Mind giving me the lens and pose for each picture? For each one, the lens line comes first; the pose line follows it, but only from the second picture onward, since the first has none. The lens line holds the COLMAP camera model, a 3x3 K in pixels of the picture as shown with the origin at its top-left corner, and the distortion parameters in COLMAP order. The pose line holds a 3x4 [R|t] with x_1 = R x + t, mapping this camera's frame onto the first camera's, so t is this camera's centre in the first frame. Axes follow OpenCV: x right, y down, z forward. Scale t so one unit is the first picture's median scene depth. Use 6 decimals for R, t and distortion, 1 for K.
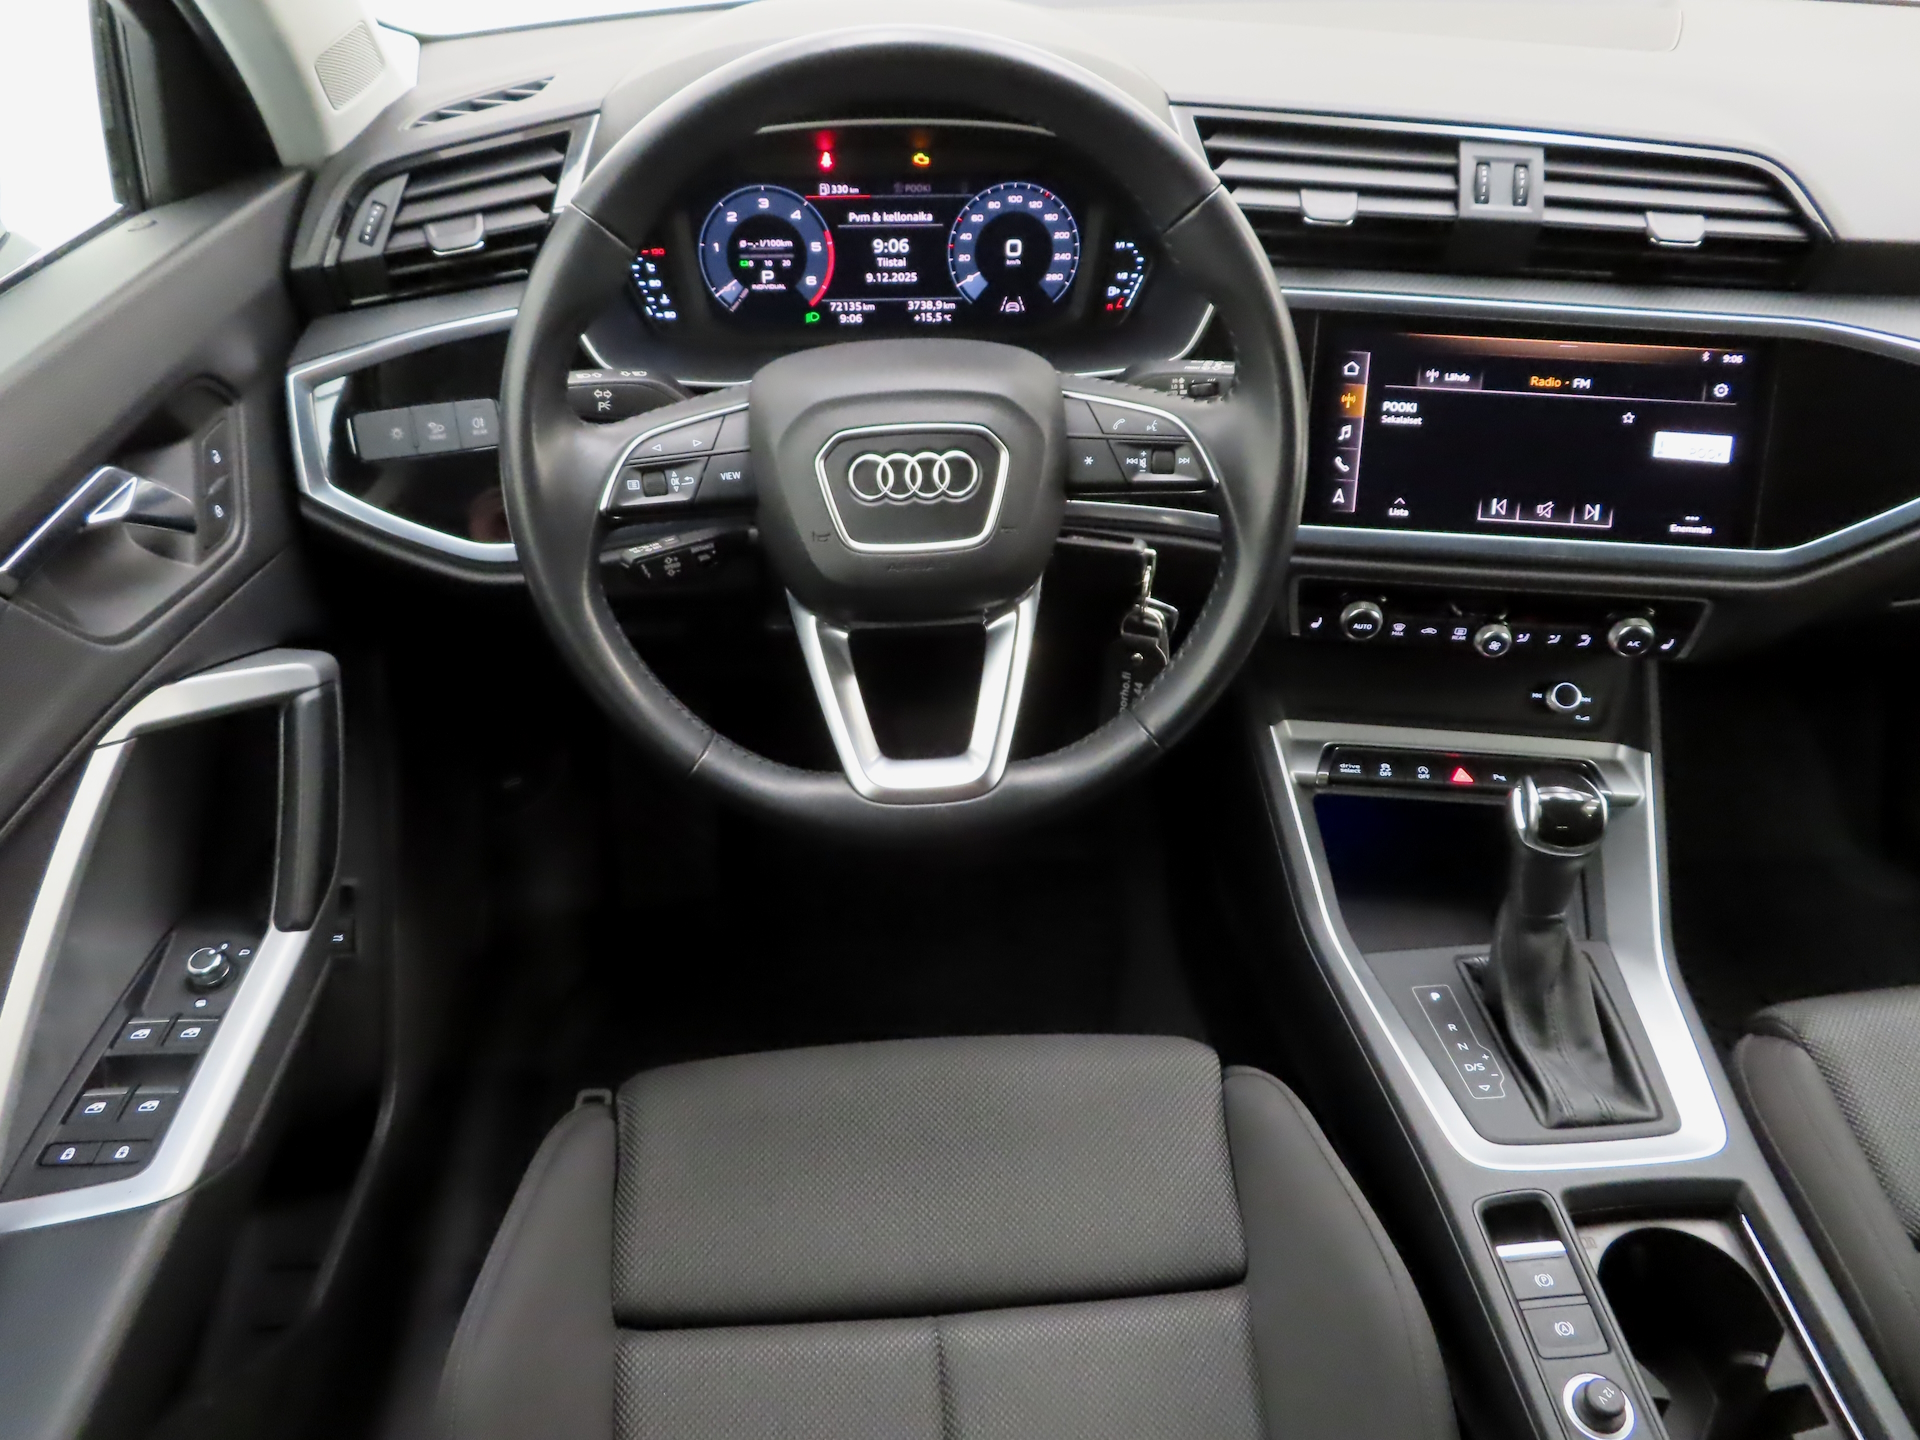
lens RADIAL K [[1368.7, 0, 960.0], [0, 1368.7, 720.0], [0, 0, 1]] dist [-0.016080, 0.008695]
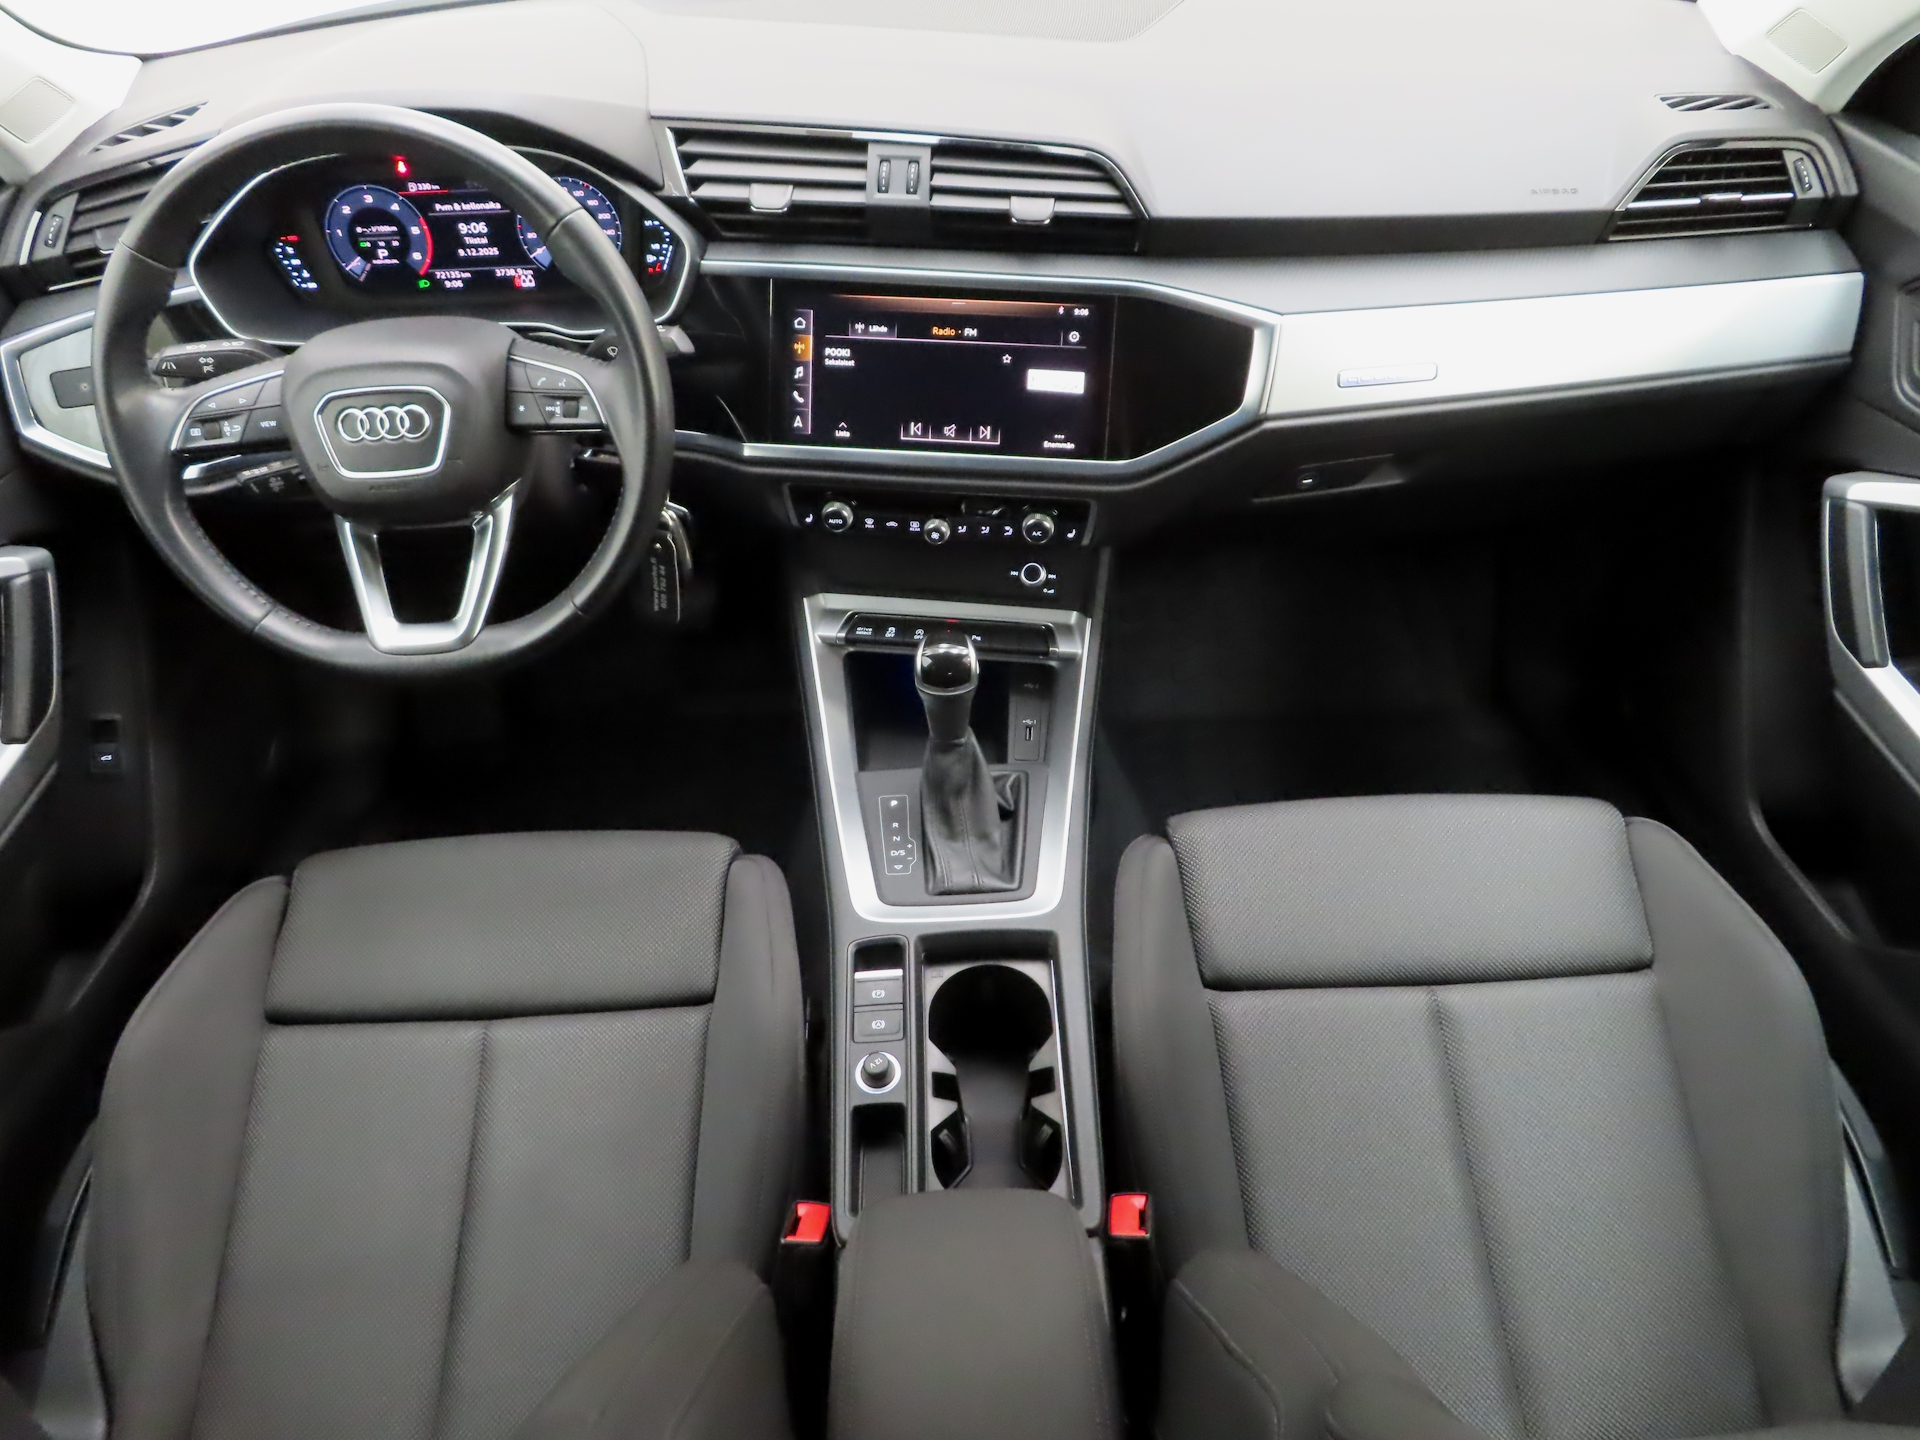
lens RADIAL K [[1368.7, 0, 960.0], [0, 1368.7, 720.0], [0, 0, 1]] dist [-0.016080, 0.008695]
pose [[0.998283, 0.002111, -0.058535, 0.519102], [0.003435, 0.995521, 0.094480, -0.002895], [0.058473, -0.094519, 0.993804, -0.323382]]
